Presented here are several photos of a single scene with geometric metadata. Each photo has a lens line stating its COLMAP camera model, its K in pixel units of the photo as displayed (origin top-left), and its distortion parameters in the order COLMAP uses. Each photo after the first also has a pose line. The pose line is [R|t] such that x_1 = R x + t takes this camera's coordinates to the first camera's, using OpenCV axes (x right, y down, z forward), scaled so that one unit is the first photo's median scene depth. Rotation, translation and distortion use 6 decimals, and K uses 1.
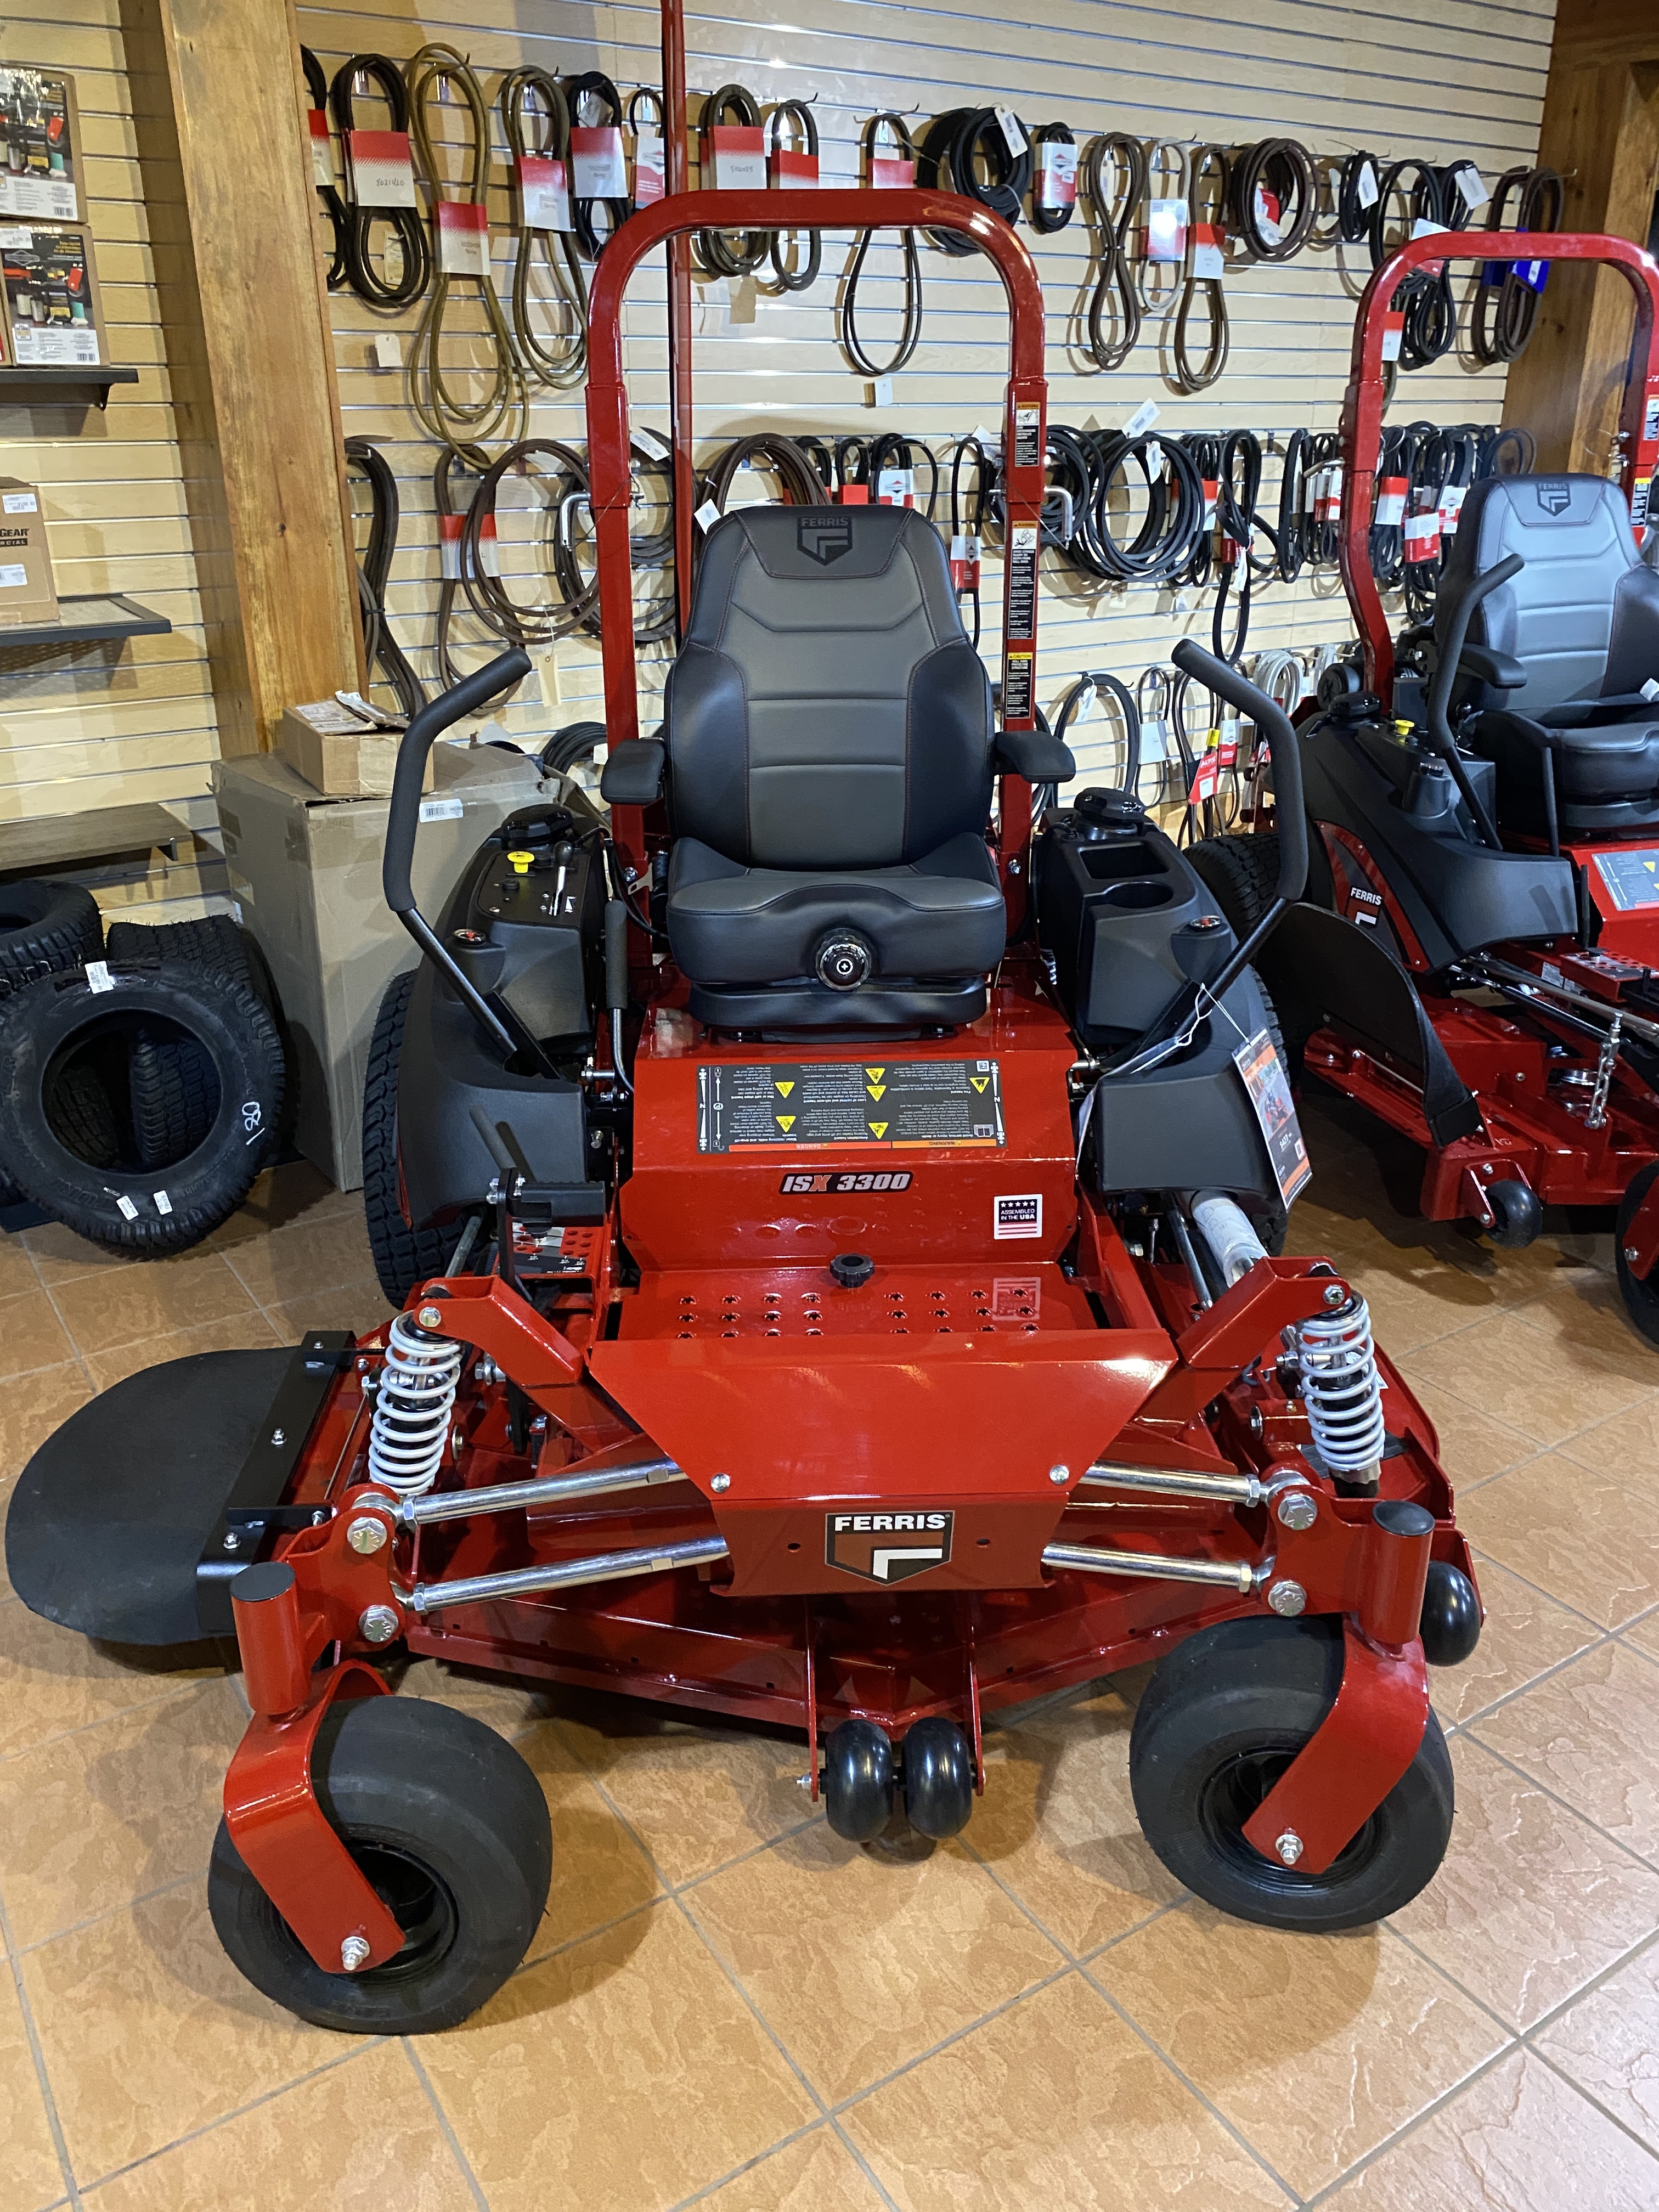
lens RADIAL K [[1665.6, 0, 829.5], [0, 1665.6, 1106.0], [0, 0, 1]] dist [0.011232, -0.024572]
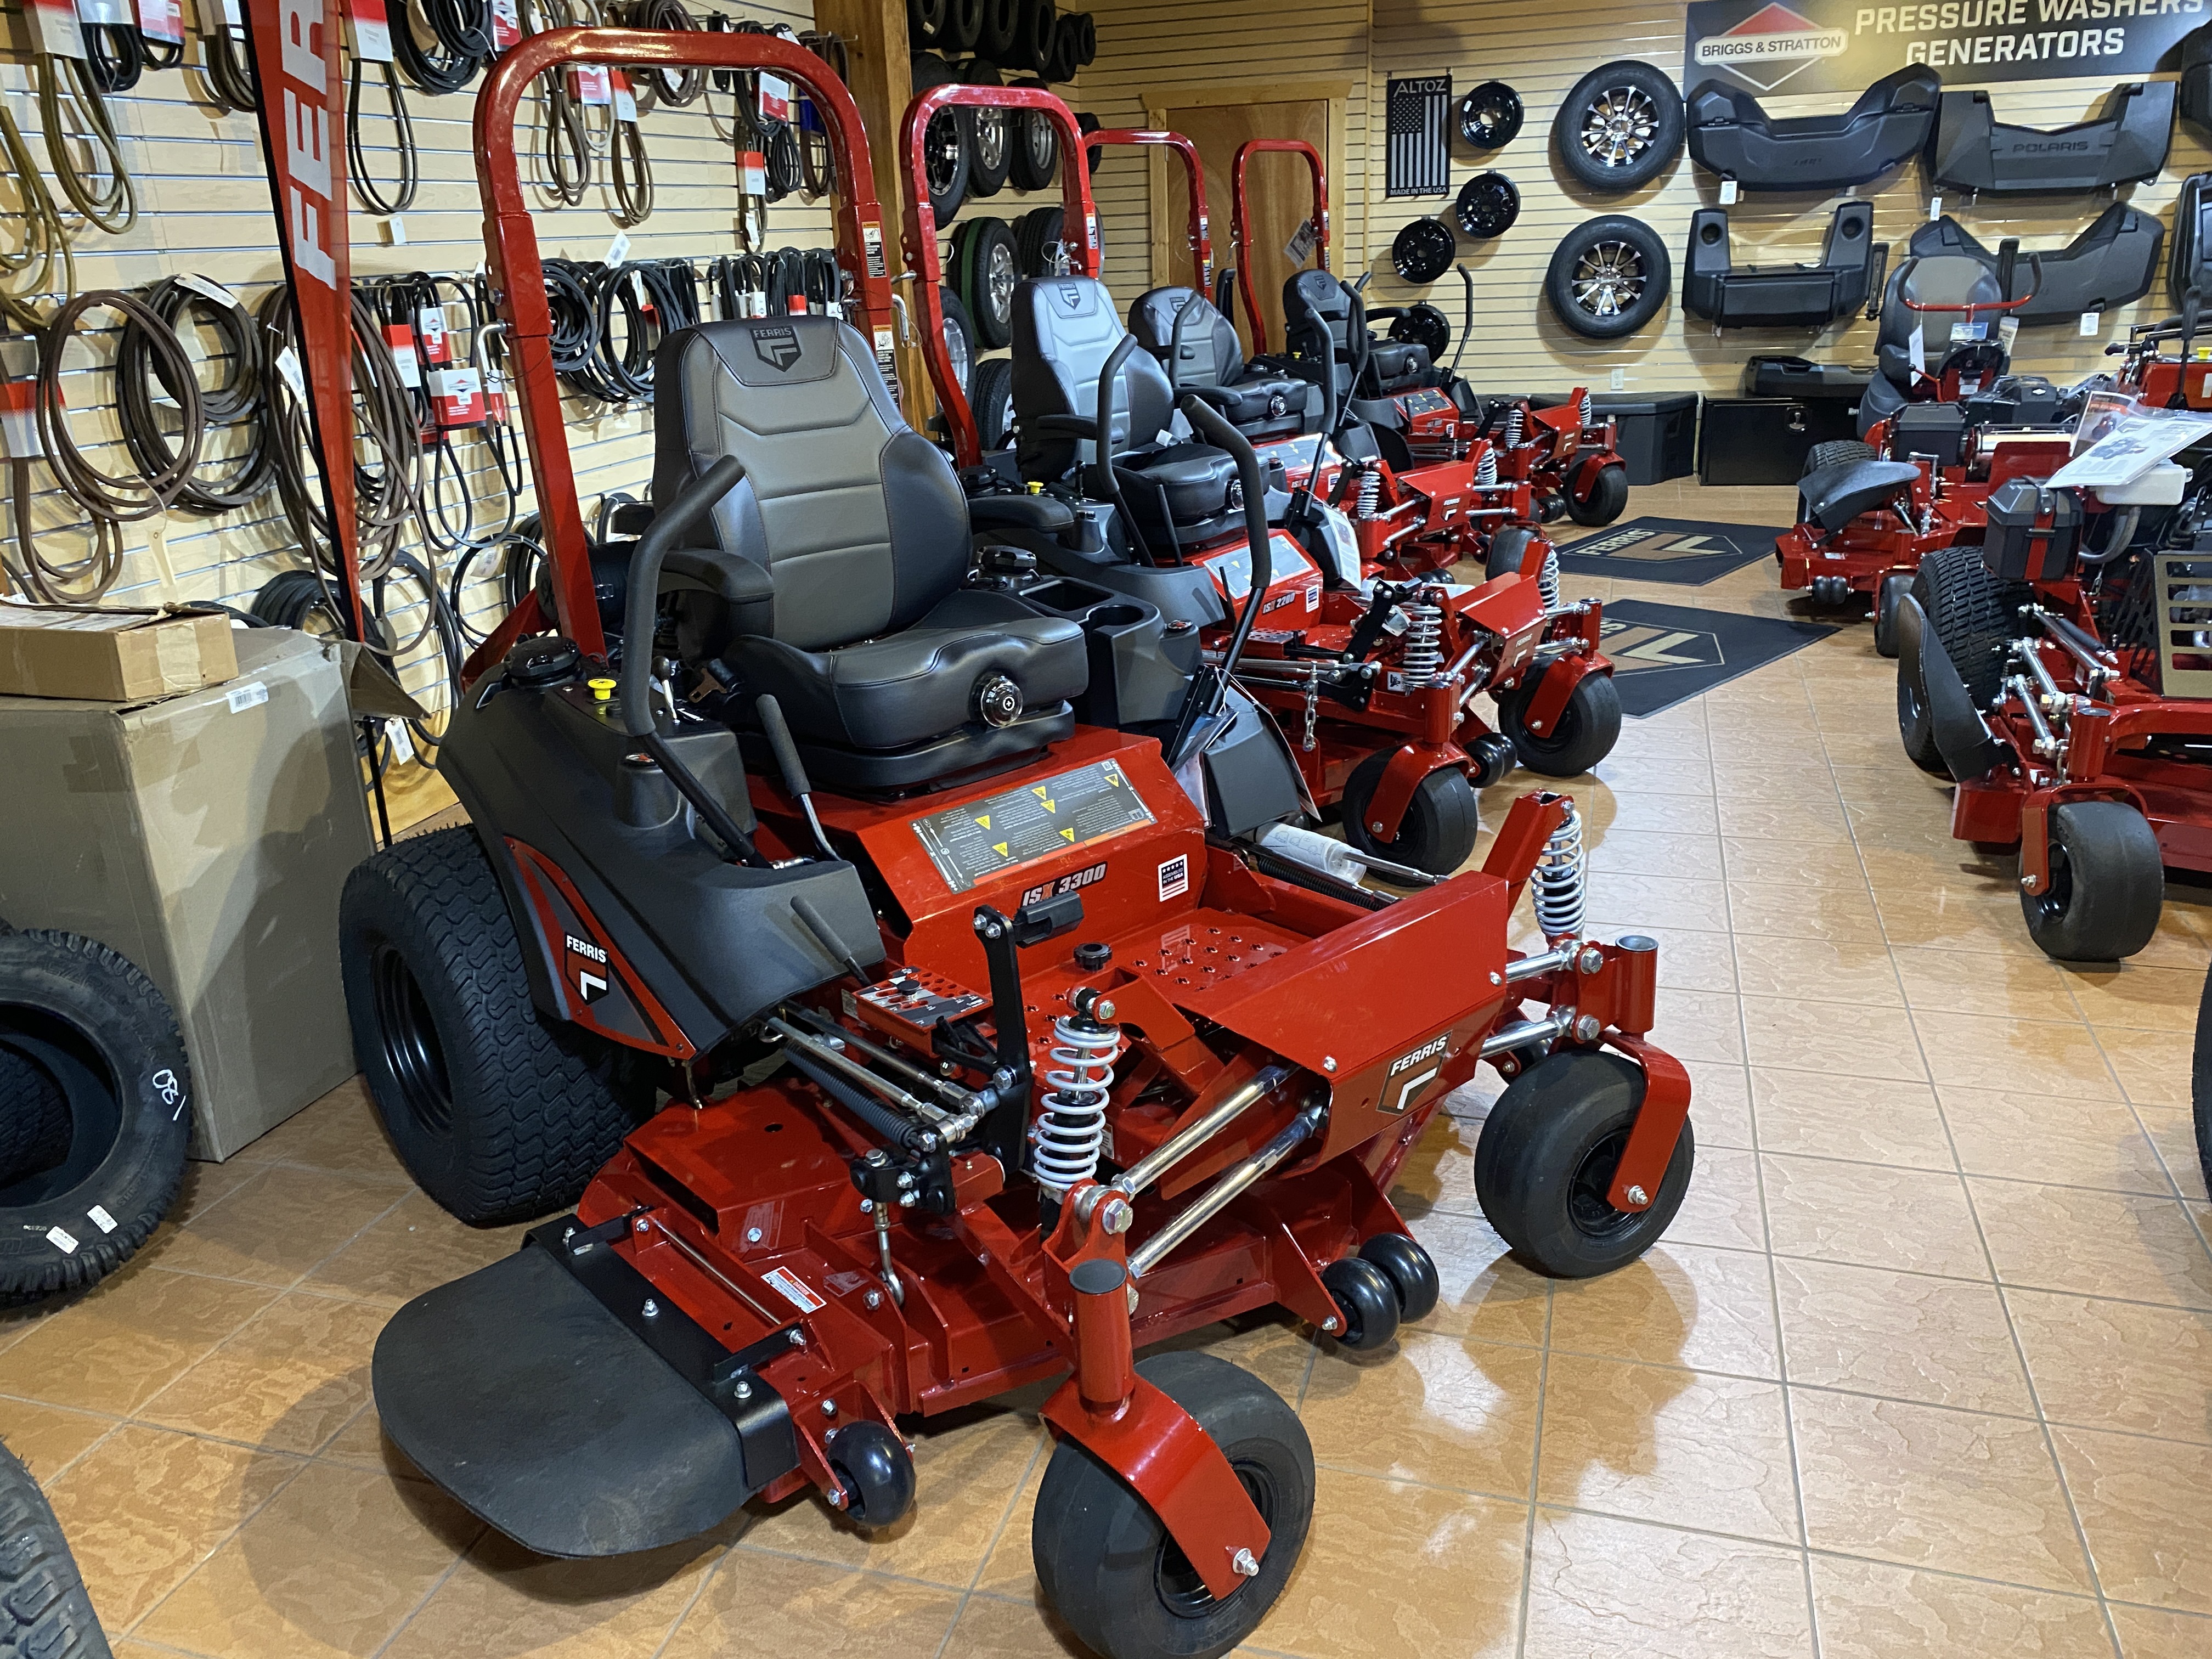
lens RADIAL K [[1665.6, 0, 1105.7], [0, 1665.6, 840.0], [0, 0, 1]] dist [0.011232, -0.024572]
pose [[0.762593, -0.243760, 0.599194, -0.446230], [0.278050, 0.959869, 0.036614, -0.011990], [-0.584072, 0.138684, 0.799766, 0.045989]]
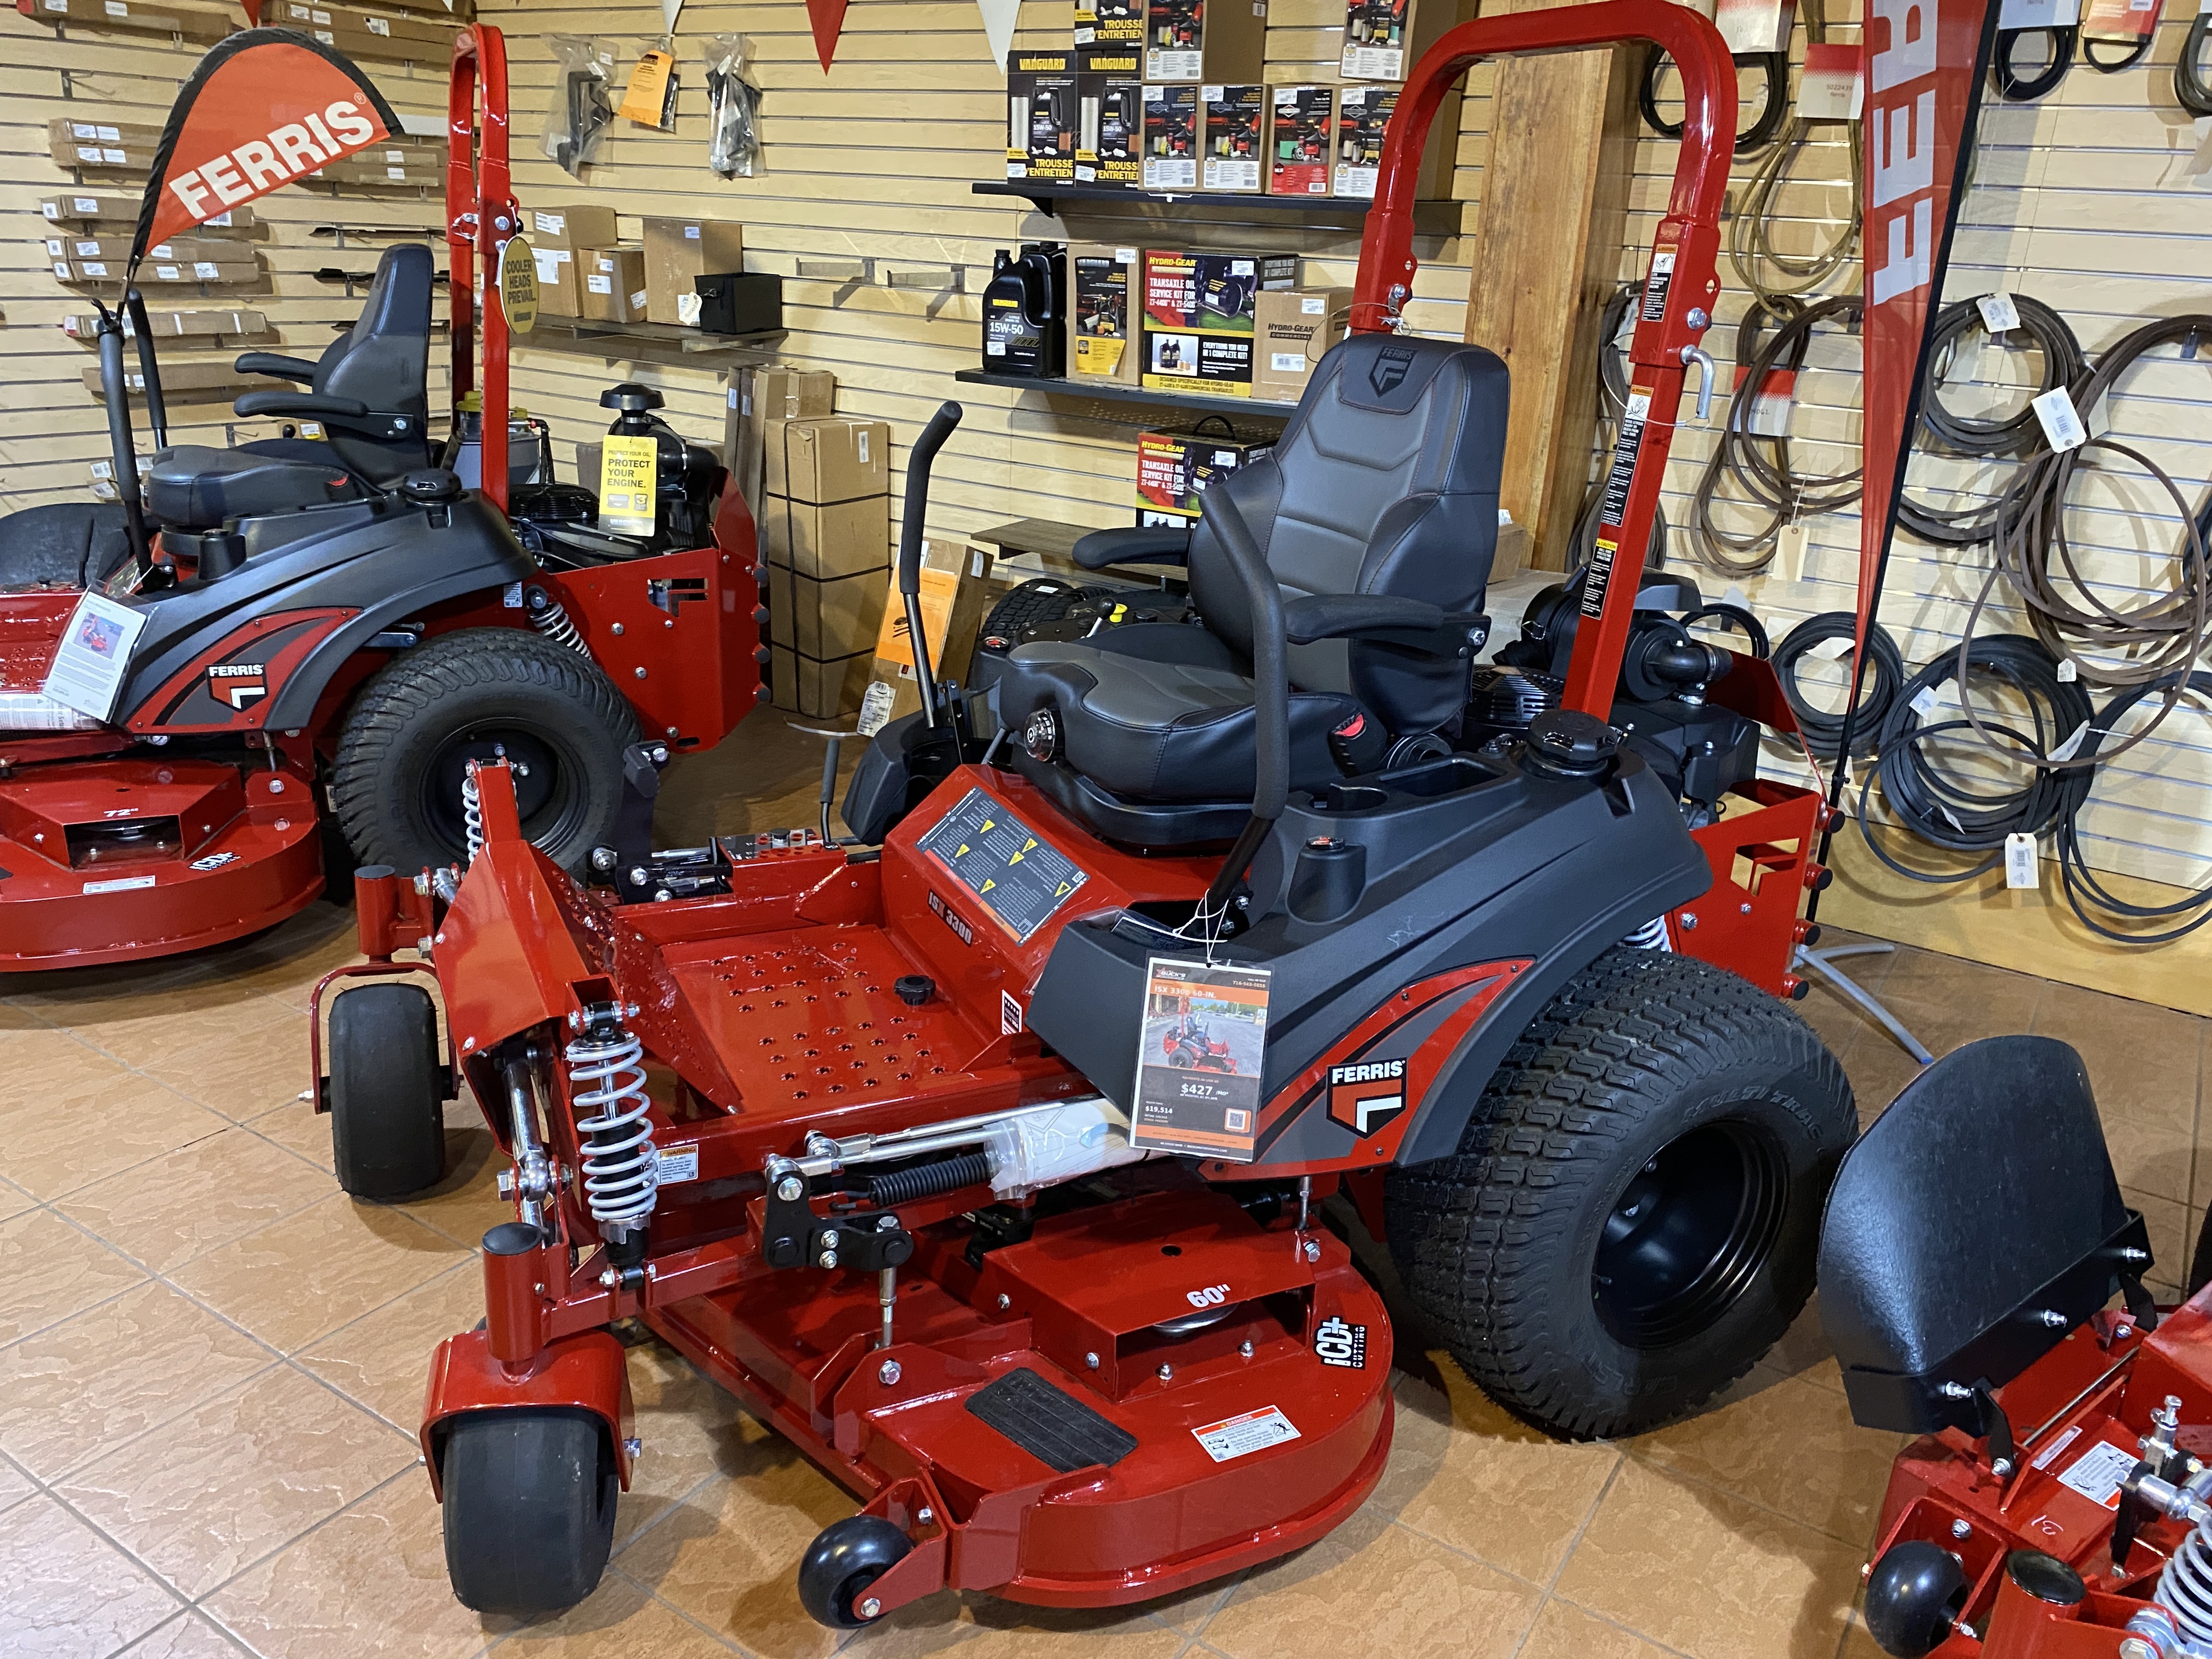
lens RADIAL K [[1722.4, 0, 1106.0], [0, 1722.4, 829.5], [0, 0, 1]] dist [0.027519, -0.040342]
pose [[0.391330, 0.327358, -0.860056, 0.685312], [-0.403037, 0.901157, 0.159618, -0.154881], [0.827298, 0.284172, 0.484588, 0.364424]]
